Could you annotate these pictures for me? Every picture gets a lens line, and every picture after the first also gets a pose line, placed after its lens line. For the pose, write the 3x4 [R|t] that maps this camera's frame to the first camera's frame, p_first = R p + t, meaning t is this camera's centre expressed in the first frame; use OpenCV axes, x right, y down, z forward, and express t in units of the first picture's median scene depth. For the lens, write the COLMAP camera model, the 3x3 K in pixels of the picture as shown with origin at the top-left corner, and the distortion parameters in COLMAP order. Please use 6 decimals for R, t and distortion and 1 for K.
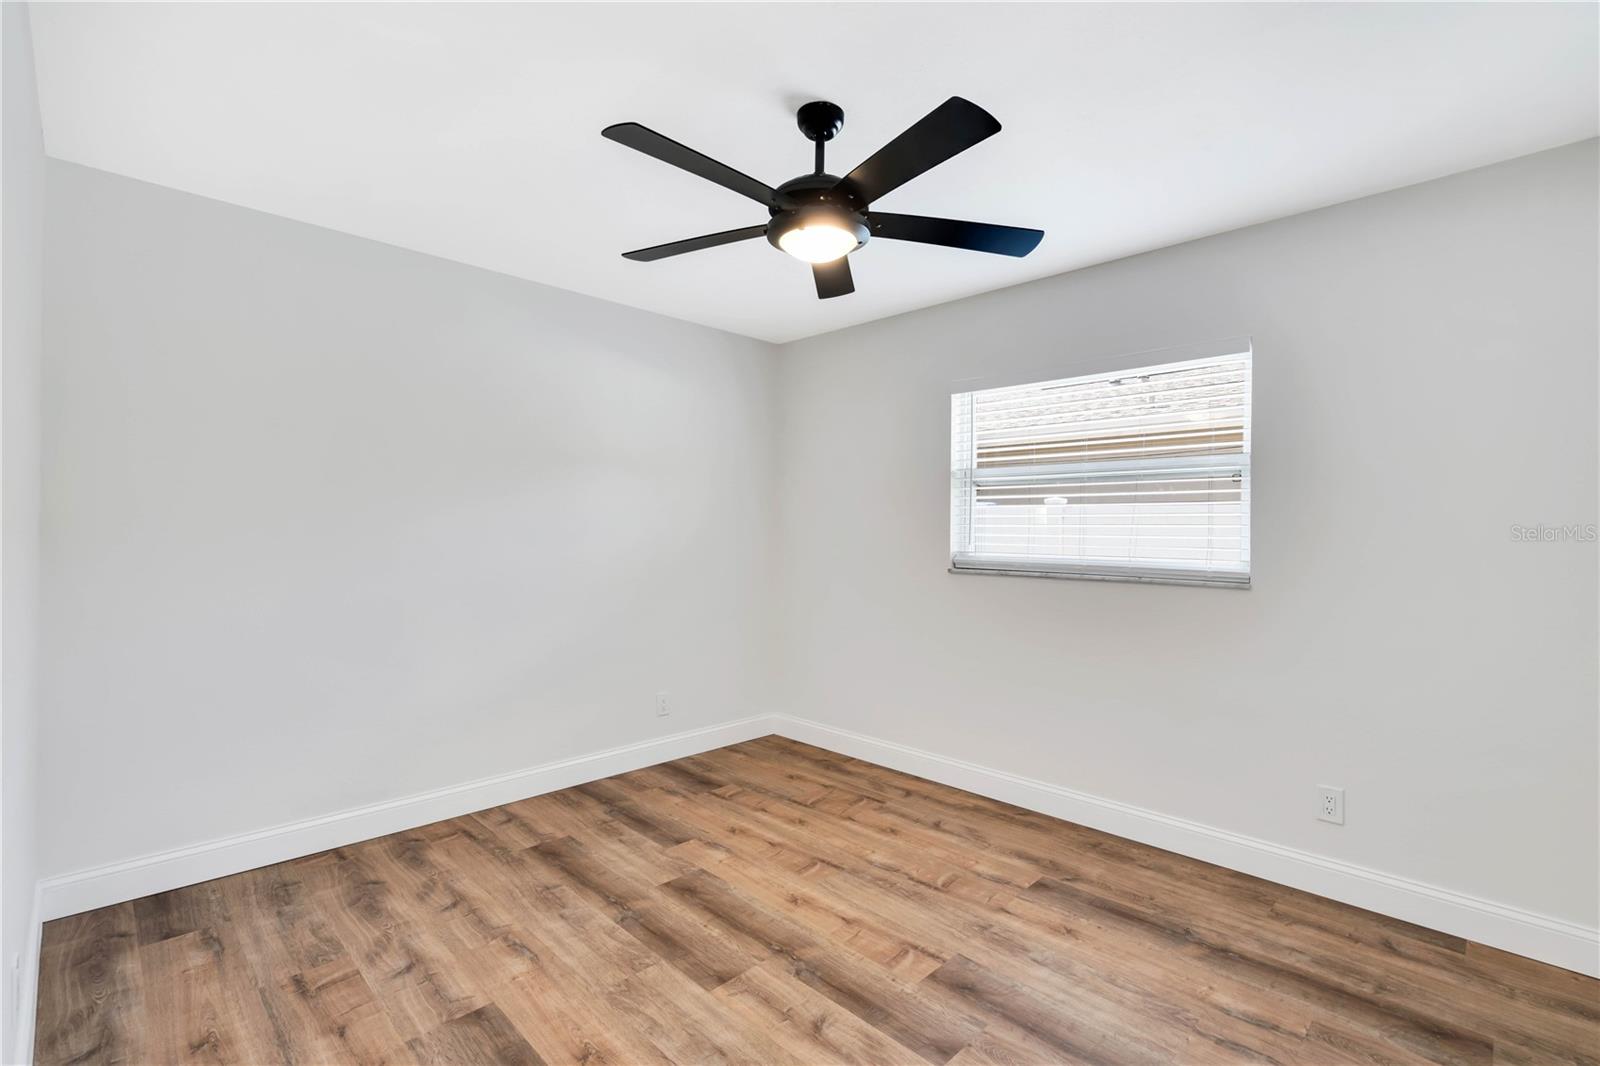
lens RADIAL K [[769.4, 0, 799.6], [0, 769.4, 531.7], [0, 0, 1]] dist [0.002311, 0.000122]
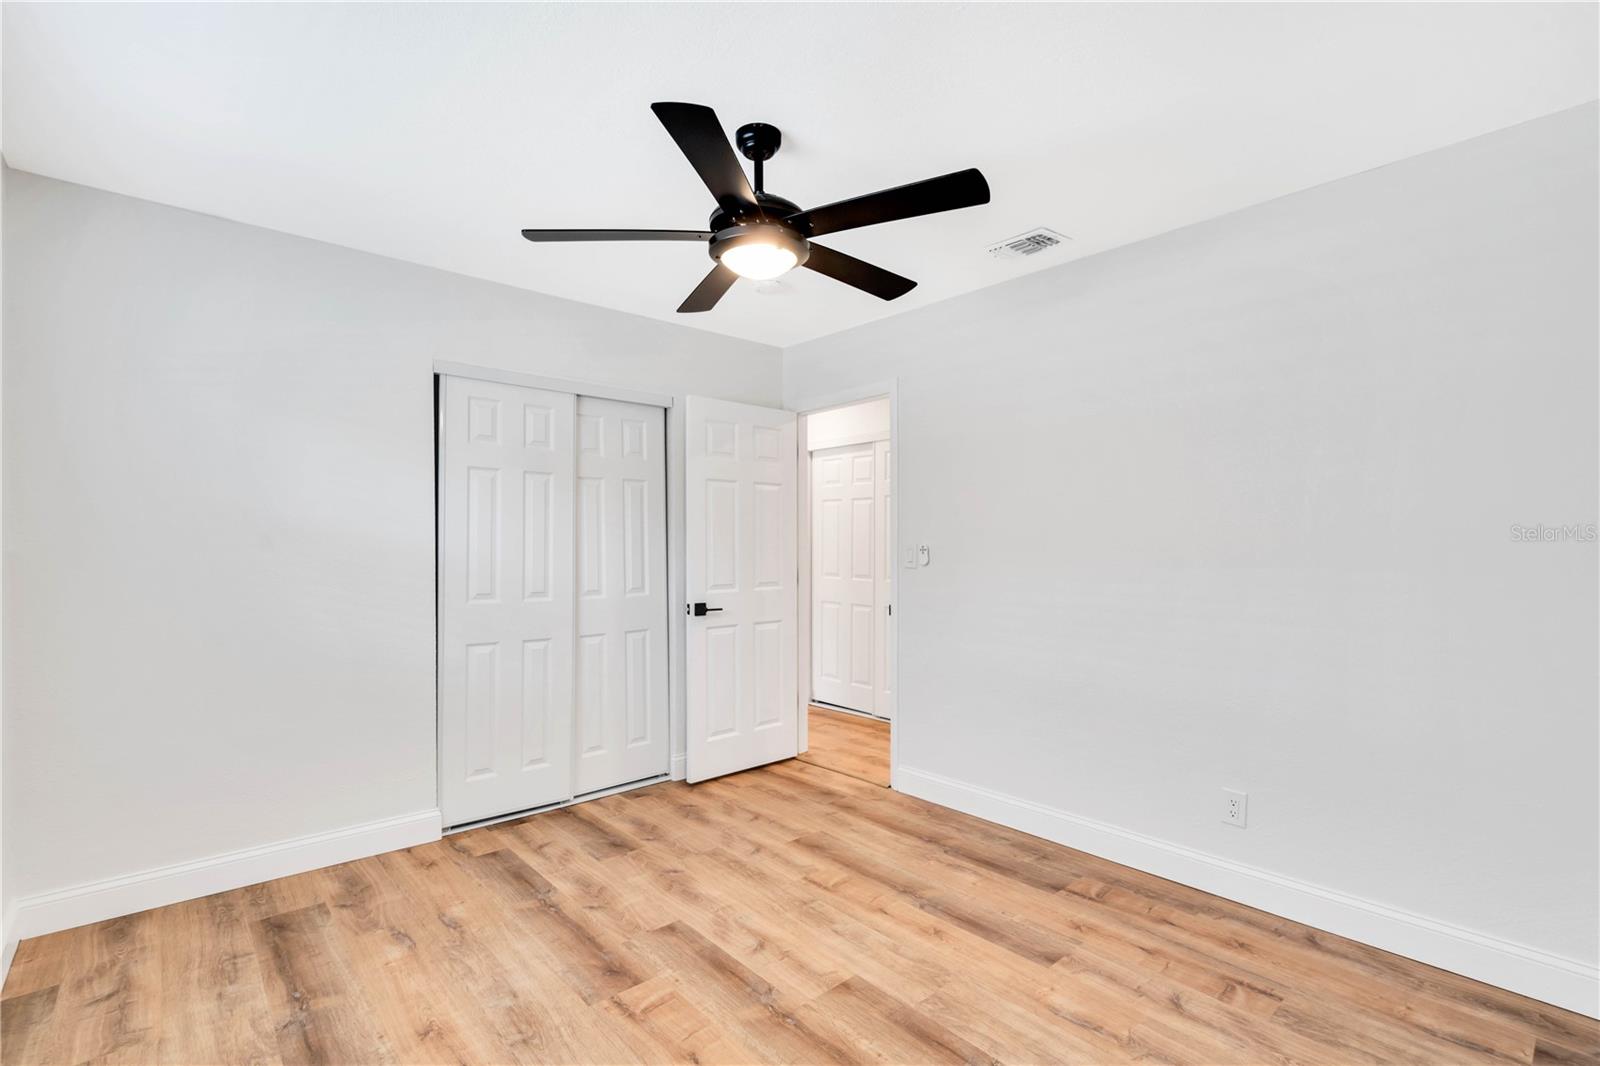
lens RADIAL K [[769.4, 0, 800.0], [0, 769.4, 534.6], [0, 0, 1]] dist [0.002311, 0.000122]
pose [[-0.998340, -0.009447, 0.056813, -0.092141], [-0.010320, 0.999833, -0.015088, 0.005386], [-0.056661, -0.015649, -0.998271, 2.005177]]
